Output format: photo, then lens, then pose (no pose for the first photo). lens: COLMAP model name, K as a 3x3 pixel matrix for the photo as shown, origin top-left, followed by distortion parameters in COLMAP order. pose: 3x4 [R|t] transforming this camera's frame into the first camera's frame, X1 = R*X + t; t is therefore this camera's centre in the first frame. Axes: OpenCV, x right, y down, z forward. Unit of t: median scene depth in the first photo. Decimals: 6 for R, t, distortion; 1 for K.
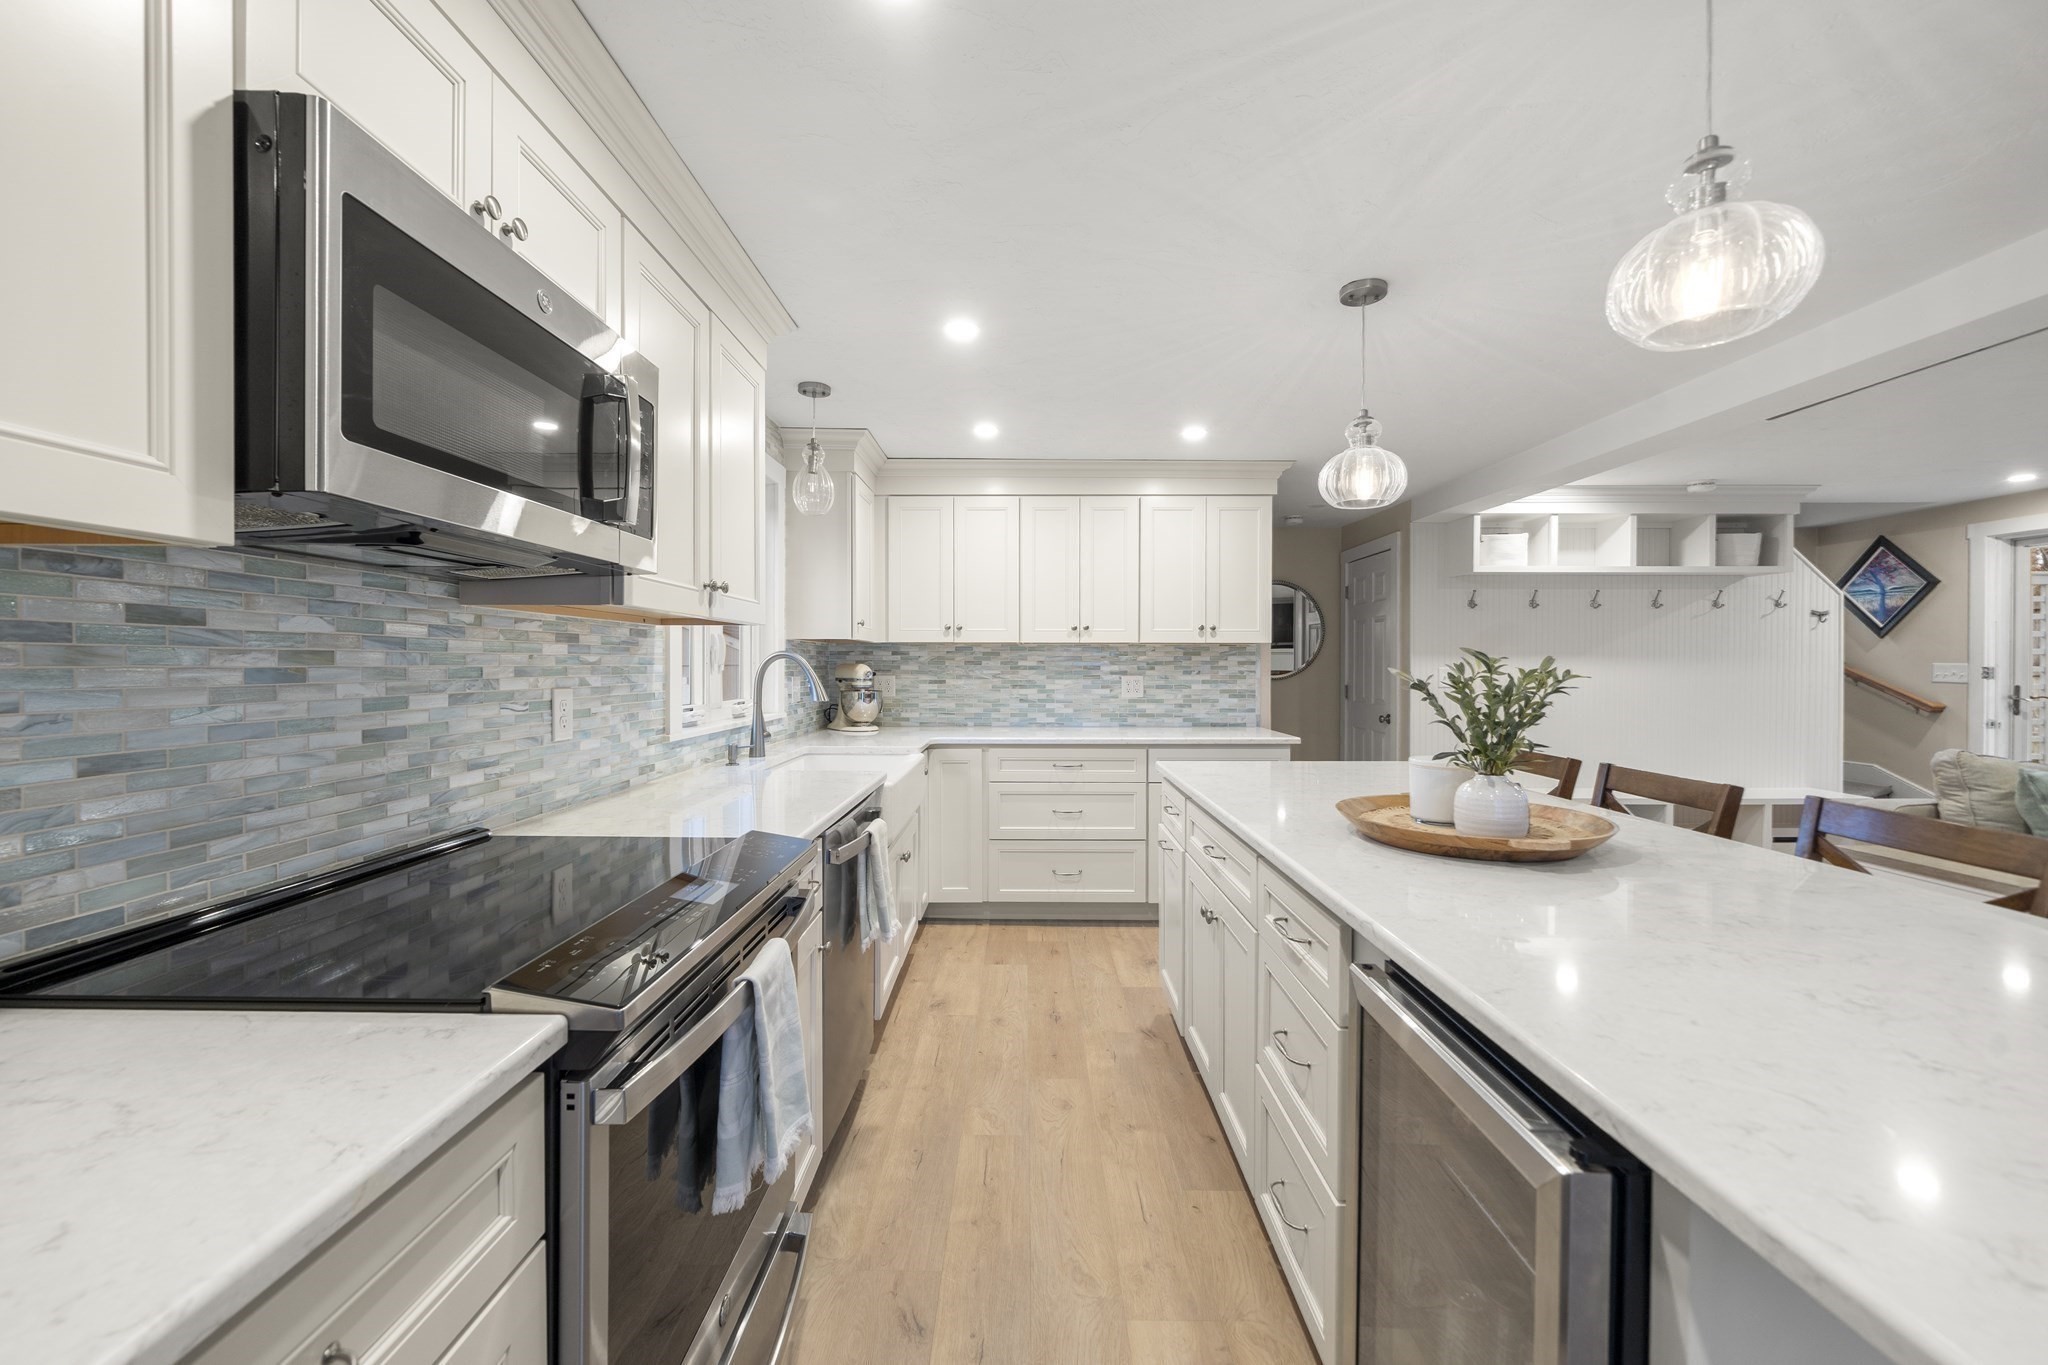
lens RADIAL K [[799.9, 0, 1024.1], [0, 799.9, 672.6], [0, 0, 1]] dist [-0.000227, -0.000689]
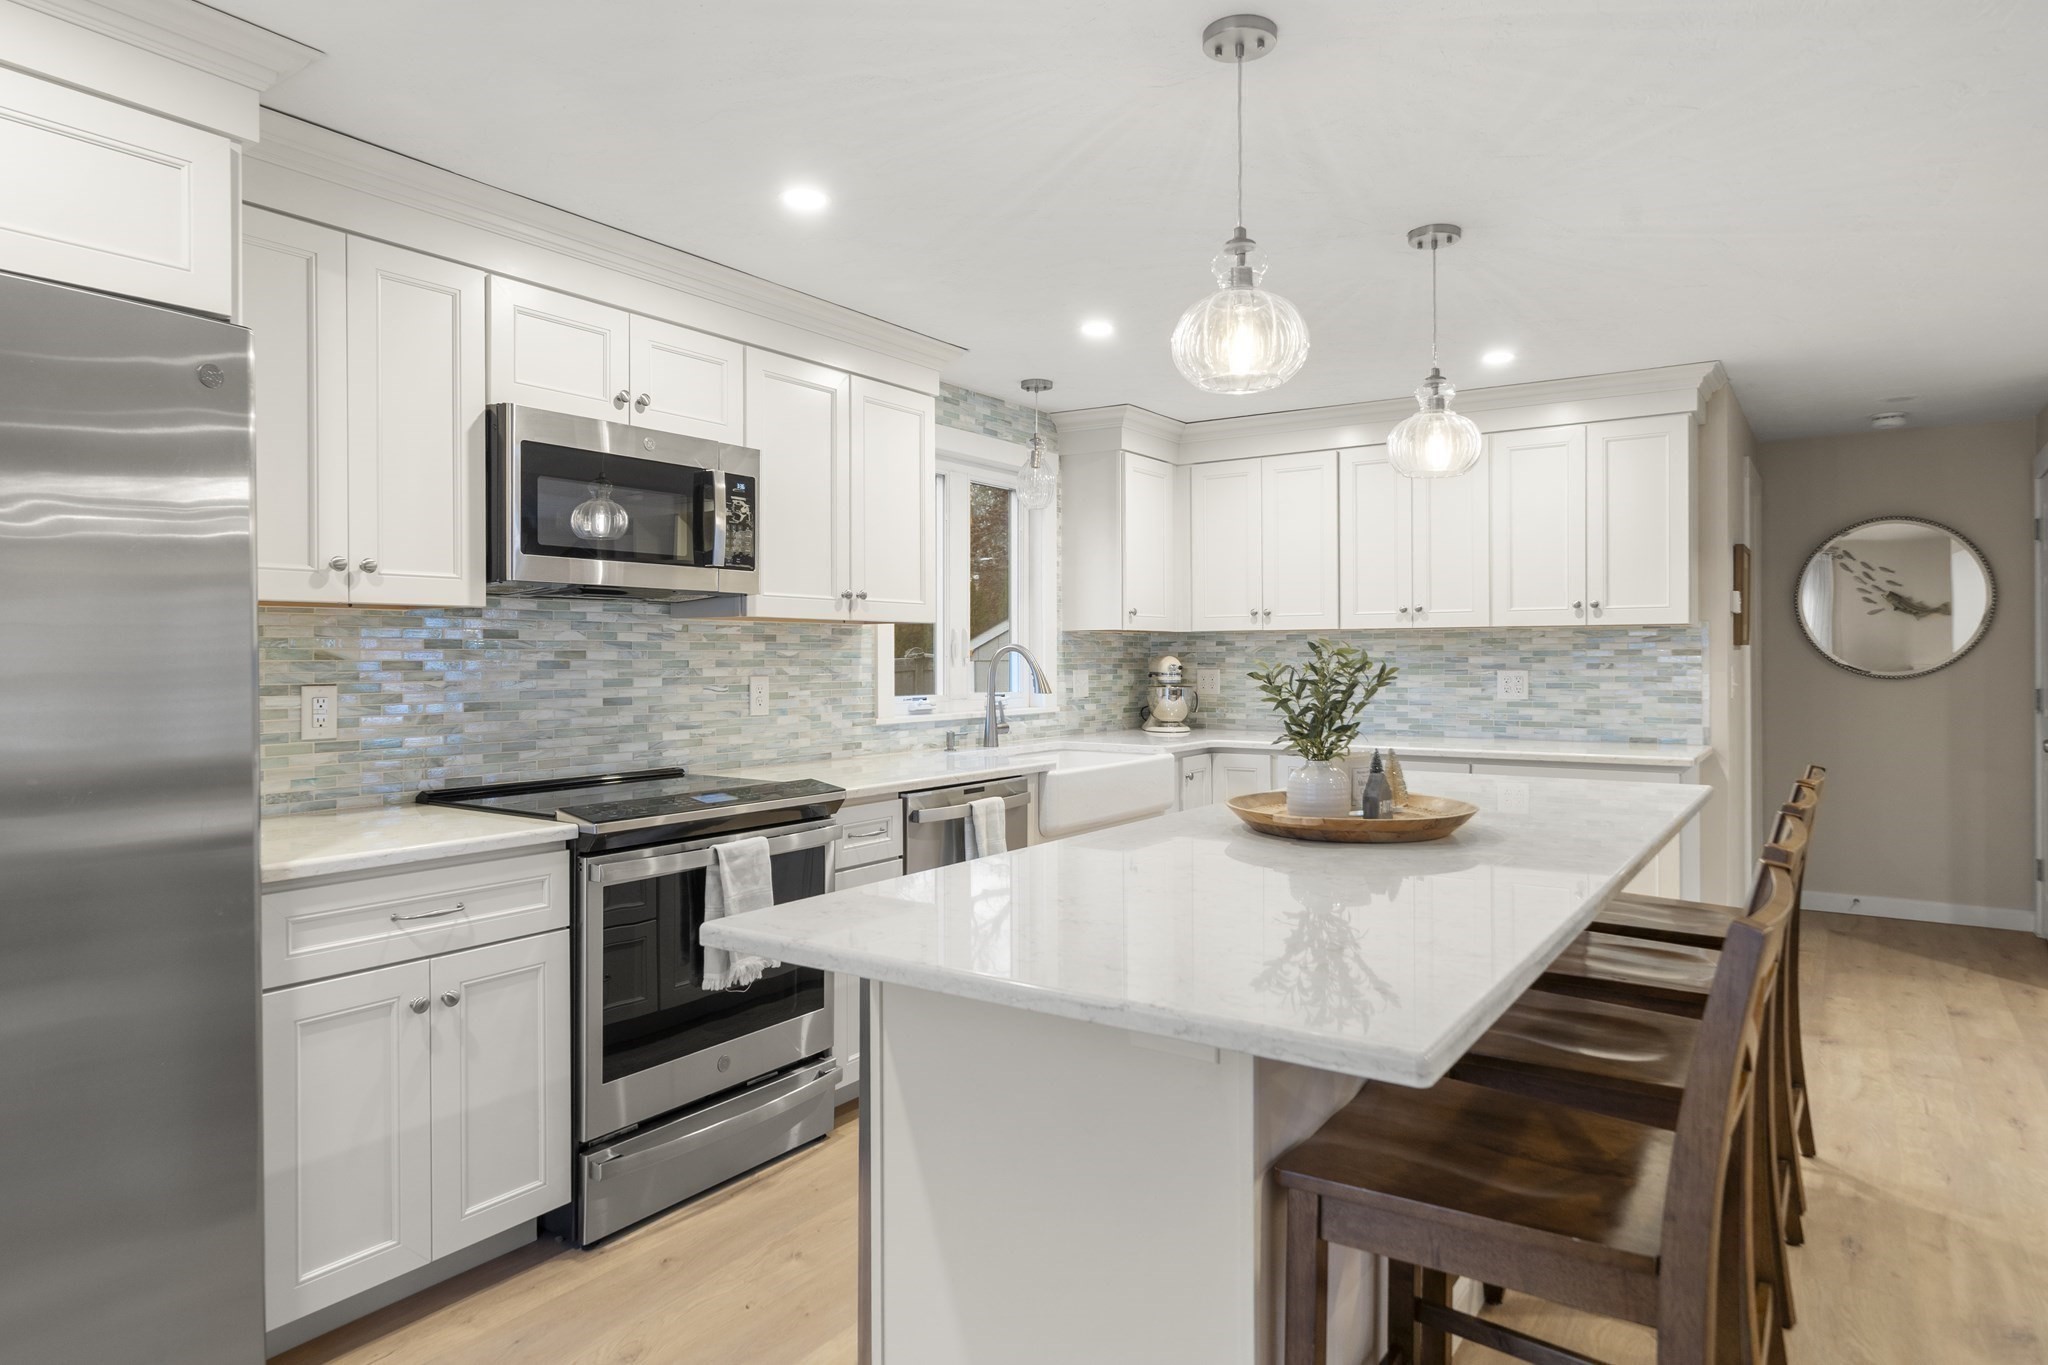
lens RADIAL K [[1189.7, 0, 1040.2], [0, 1189.7, 660.6], [0, 0, 1]] dist [-0.003523, 0.001225]
pose [[0.833563, -0.002965, -0.552417, 0.787098], [-0.001019, 0.999976, -0.006905, 0.006233], [0.552424, 0.006318, 0.833539, -0.339734]]
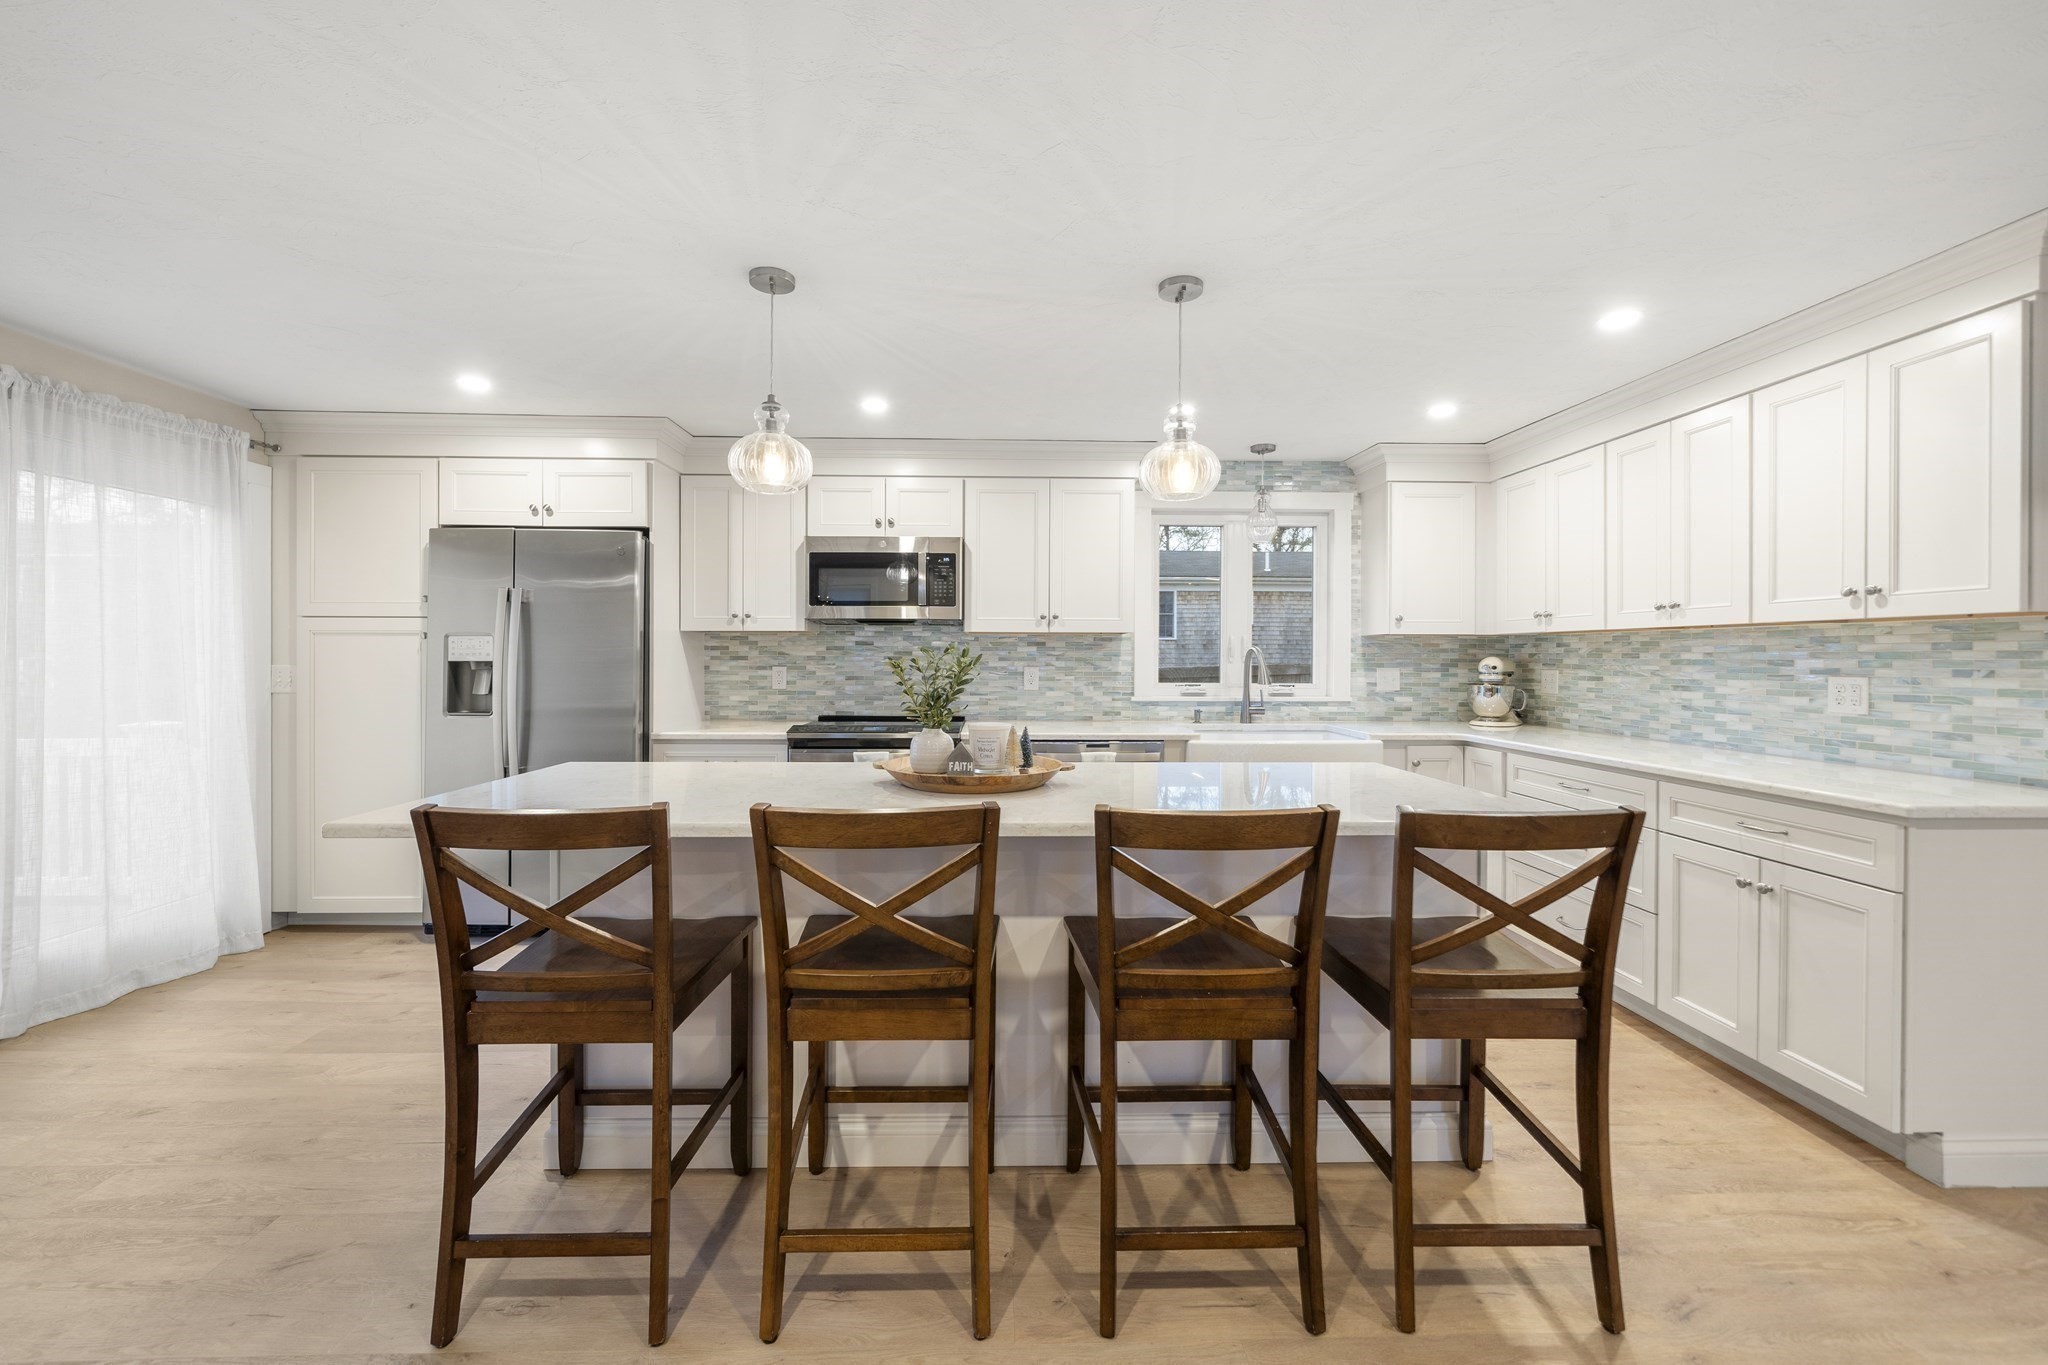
lens RADIAL K [[799.9, 0, 1021.8], [0, 799.9, 657.9], [0, 0, 1]] dist [-0.000227, -0.000689]
pose [[0.044650, 0.000045, -0.999003, 1.439372], [-0.013806, 0.999905, -0.000573, -0.002712], [0.998907, 0.013818, 0.044646, 0.759895]]
